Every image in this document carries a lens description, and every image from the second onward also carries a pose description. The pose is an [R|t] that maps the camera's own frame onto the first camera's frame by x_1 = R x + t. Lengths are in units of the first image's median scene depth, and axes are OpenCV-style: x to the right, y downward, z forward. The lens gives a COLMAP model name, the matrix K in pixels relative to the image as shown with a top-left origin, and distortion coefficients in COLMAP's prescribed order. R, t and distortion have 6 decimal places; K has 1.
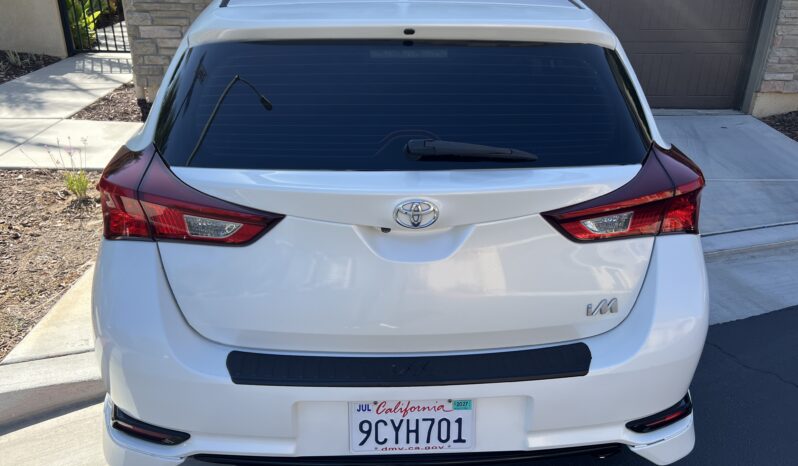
lens RADIAL K [[620.2, 0, 412.5], [0, 620.2, 231.8], [0, 0, 1]] dist [0.050928, -0.041076]
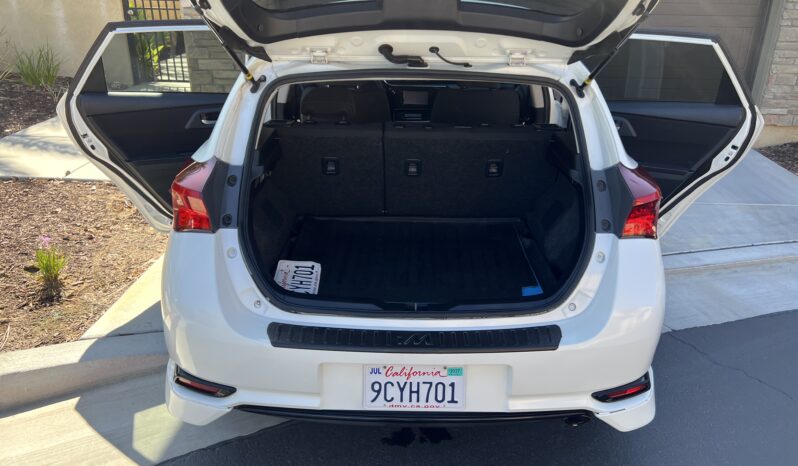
lens RADIAL K [[586.9, 0, 414.0], [0, 586.9, 232.6], [0, 0, 1]] dist [0.025916, -0.003584]
pose [[0.998753, 0.023497, -0.044057, 0.042541], [-0.024893, 0.999197, -0.031404, 0.041568], [0.043284, 0.032461, 0.998535, -0.167630]]
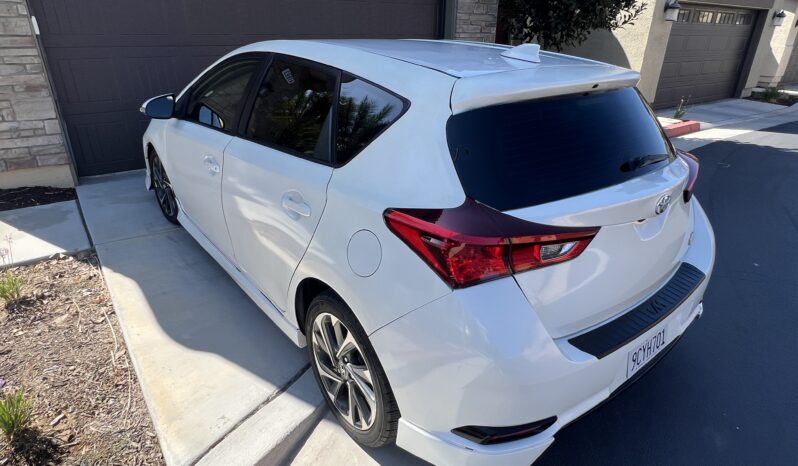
lens RADIAL K [[441.7, 0, 399.0], [0, 441.7, 233.0], [0, 0, 1]] dist [0.024835, -0.000087]
pose [[0.827399, -0.223059, 0.515418, -1.000308], [0.227411, 0.972206, 0.055681, -0.154115], [-0.513513, 0.071142, 0.855128, 0.379458]]
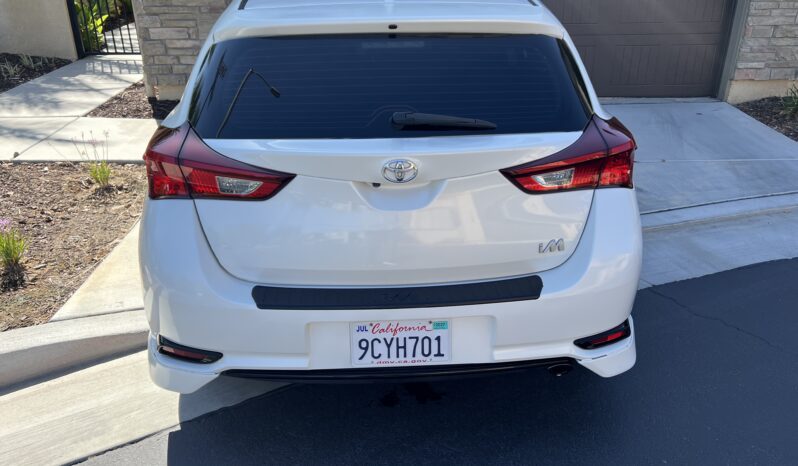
lens RADIAL K [[620.2, 0, 412.5], [0, 620.2, 231.8], [0, 0, 1]] dist [0.050928, -0.041076]
pose [[0.999843, -0.017595, -0.001925, 0.028857], [0.017600, 0.999842, 0.002610, 0.084417], [0.001879, -0.002643, 0.999995, -0.242507]]
